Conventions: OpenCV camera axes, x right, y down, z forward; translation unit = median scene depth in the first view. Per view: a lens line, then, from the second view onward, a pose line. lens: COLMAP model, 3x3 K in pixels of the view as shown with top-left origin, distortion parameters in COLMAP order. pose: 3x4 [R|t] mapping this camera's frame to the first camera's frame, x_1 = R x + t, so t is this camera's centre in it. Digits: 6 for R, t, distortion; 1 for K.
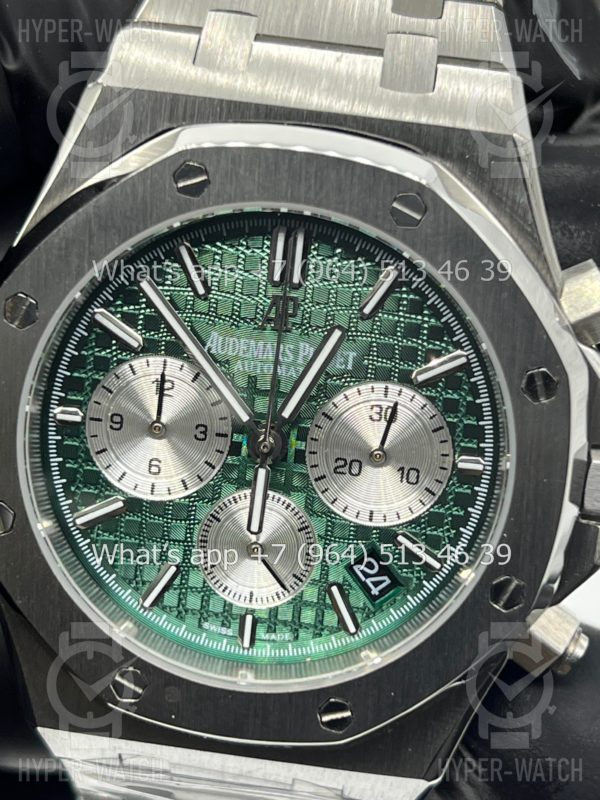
lens RADIAL K [[1885.3, 0, 298.3], [0, 1885.3, 399.6], [0, 0, 1]] dist [0.207814, 0.000000]
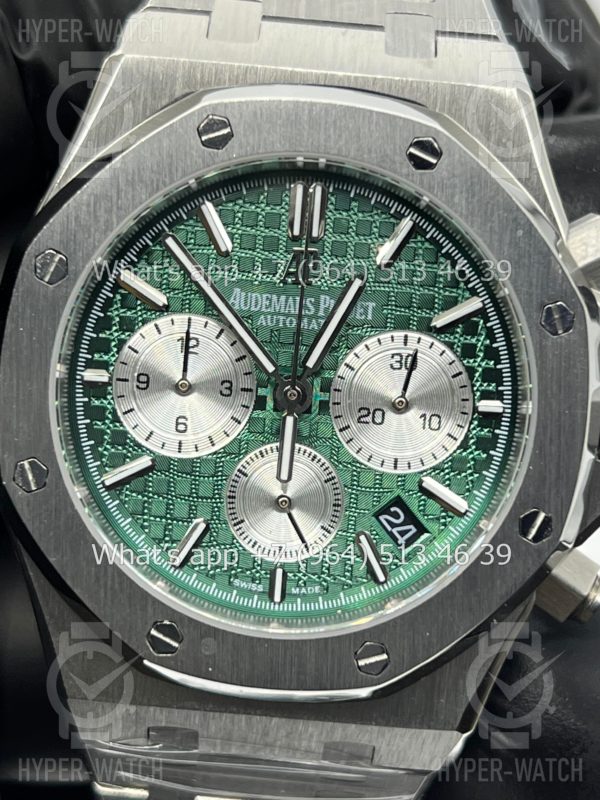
lens RADIAL K [[1885.3, 0, 294.5], [0, 1885.3, 398.9], [0, 0, 1]] dist [0.207814, 0.000000]
pose [[0.996787, -0.034372, 0.072355, -0.089234], [0.044139, 0.989441, -0.138052, 0.166448], [-0.066845, 0.140803, 0.987778, -0.010543]]
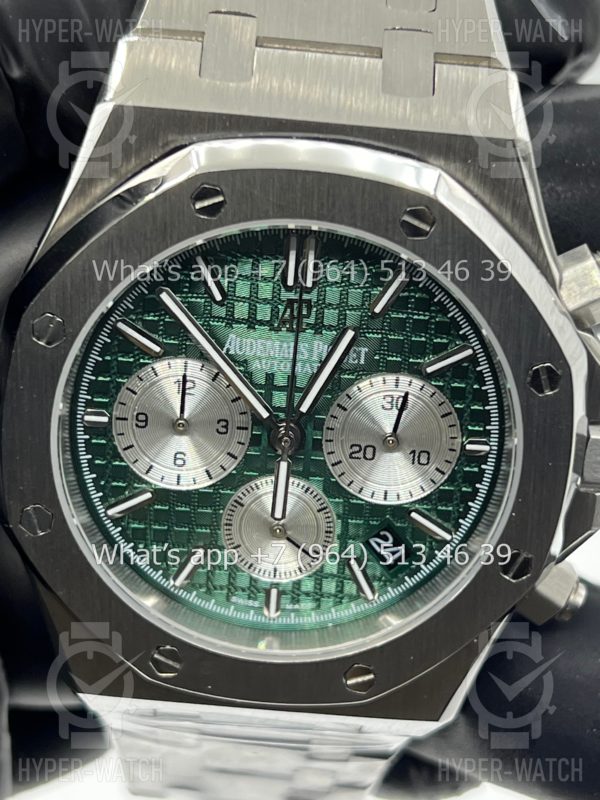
lens RADIAL K [[1885.3, 0, 301.4], [0, 1885.3, 401.1], [0, 0, 1]] dist [0.207814, 0.000000]
pose [[0.997566, -0.048811, 0.049794, -0.059639], [0.040277, 0.986306, 0.159932, -0.164319], [-0.056919, -0.157537, 0.985871, -0.040493]]
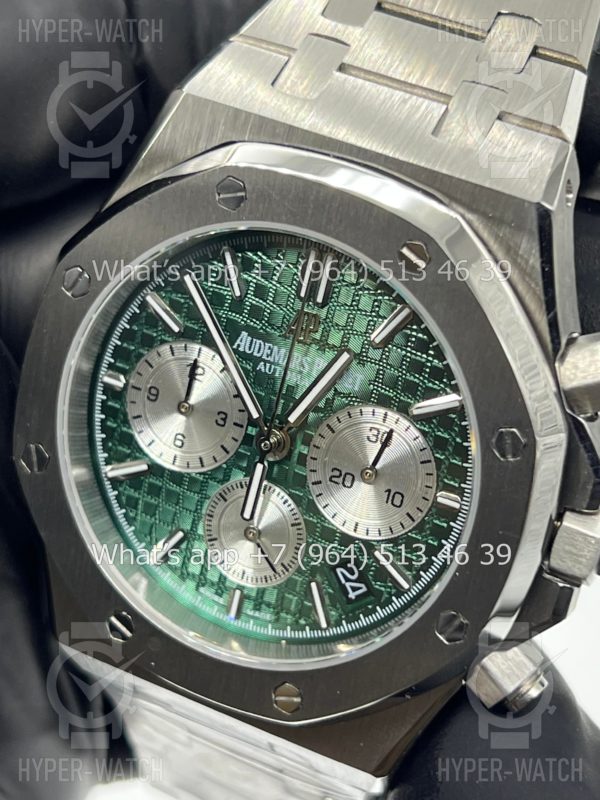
lens RADIAL K [[1885.3, 0, 300.4], [0, 1885.3, 400.0], [0, 0, 1]] dist [0.207814, 0.000000]
pose [[0.942422, 0.200155, -0.267915, 0.283664], [-0.182076, 0.979067, 0.090974, -0.101626], [0.280516, -0.036955, 0.959138, -0.036183]]
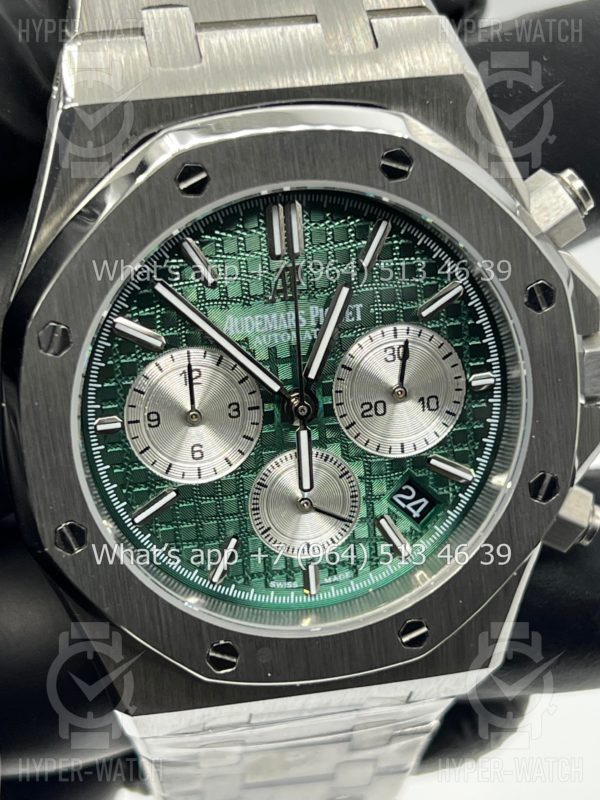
lens RADIAL K [[1885.3, 0, 295.1], [0, 1885.3, 400.9], [0, 0, 1]] dist [0.207814, 0.000000]
pose [[0.951903, -0.235712, 0.195756, -0.225020], [0.219795, 0.970436, 0.099718, -0.085590], [-0.213474, -0.051896, 0.975569, -0.034516]]
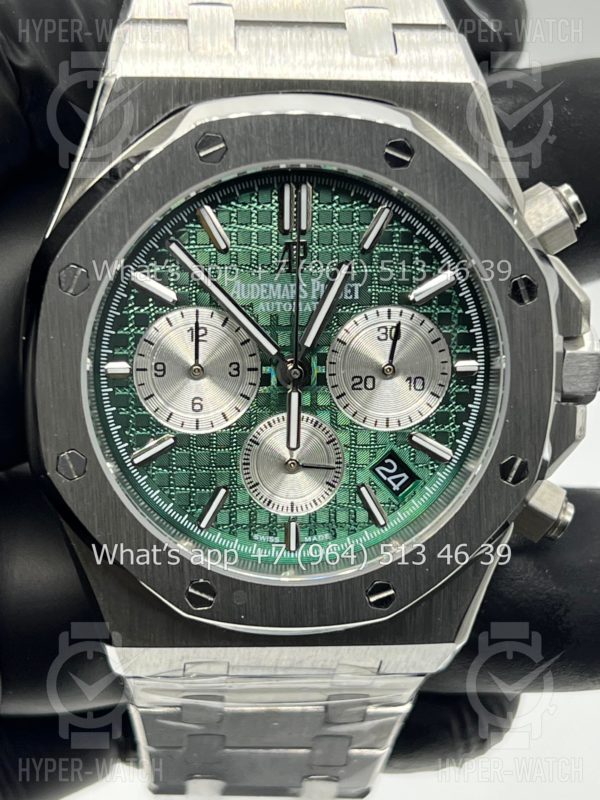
lens RADIAL K [[1885.3, 0, 300.3], [0, 1885.3, 404.4], [0, 0, 1]] dist [0.207814, 0.000000]
pose [[0.981418, -0.126456, 0.144319, -0.181436], [0.127414, 0.991846, 0.002621, 0.040853], [-0.143473, 0.015816, 0.989528, -0.143380]]
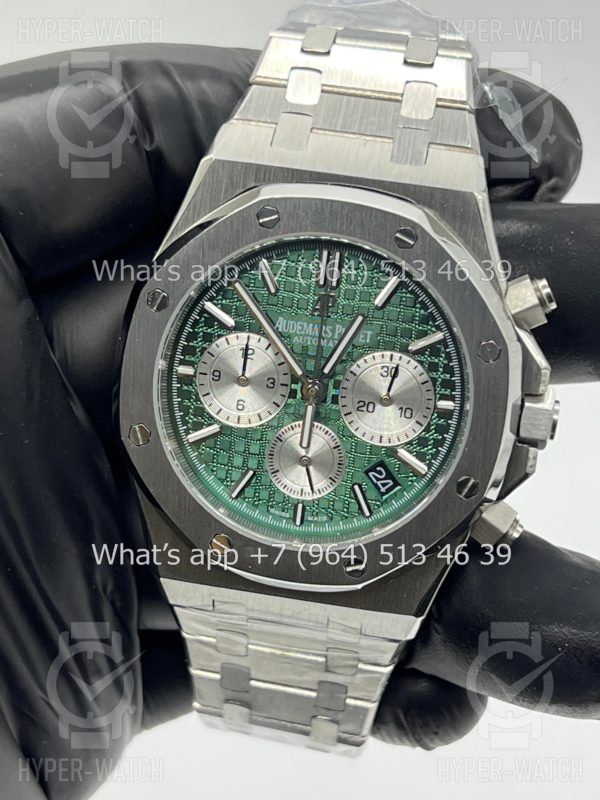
lens RADIAL K [[1885.3, 0, 296.2], [0, 1885.3, 404.6], [0, 0, 1]] dist [0.207814, 0.000000]
pose [[0.999237, 0.015986, -0.035630, 0.024179], [-0.017752, 0.998600, -0.049834, 0.111829], [0.034784, 0.050428, 0.998122, -0.535839]]
